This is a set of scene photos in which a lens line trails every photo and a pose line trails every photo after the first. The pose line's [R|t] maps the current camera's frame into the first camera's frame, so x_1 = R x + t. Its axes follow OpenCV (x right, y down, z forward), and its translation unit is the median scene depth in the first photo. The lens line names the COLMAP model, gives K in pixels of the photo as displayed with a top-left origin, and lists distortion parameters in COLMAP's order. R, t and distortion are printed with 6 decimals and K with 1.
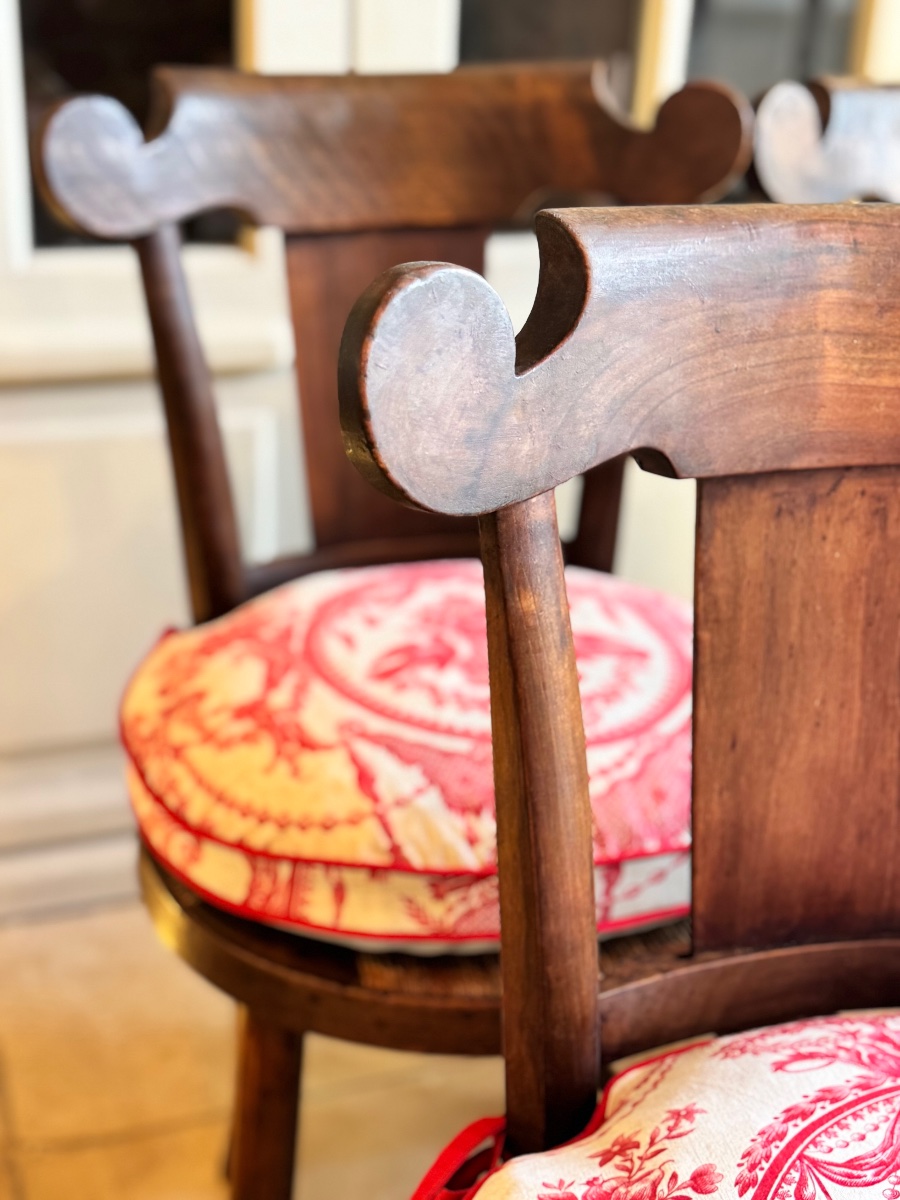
lens RADIAL K [[1651.0, 0, 450.0], [0, 1651.0, 600.0], [0, 0, 1]] dist [0.026059, 0.053712]
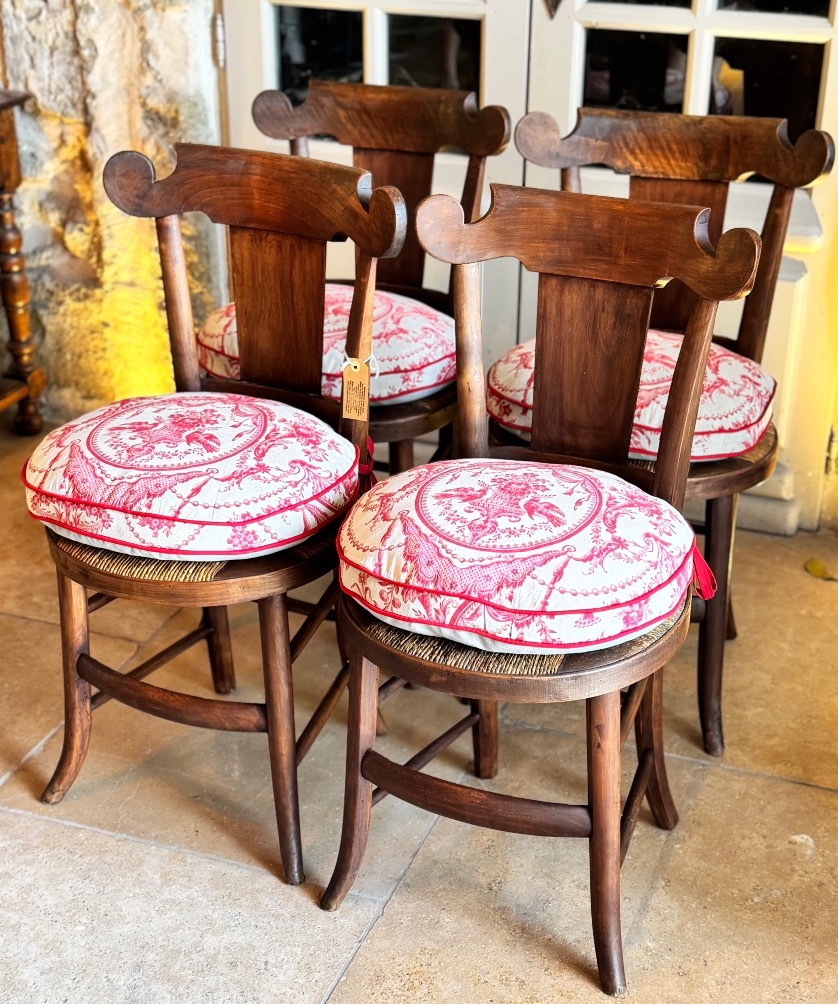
lens RADIAL K [[1444.6, 0, 419.0], [0, 1444.6, 502.0], [0, 0, 1]] dist [0.013018, 0.010458]
pose [[0.769872, 0.257029, -0.584152, 2.281490], [-0.236591, 0.965038, 0.112810, 0.047293], [0.592724, 0.051356, 0.803767, -1.123913]]
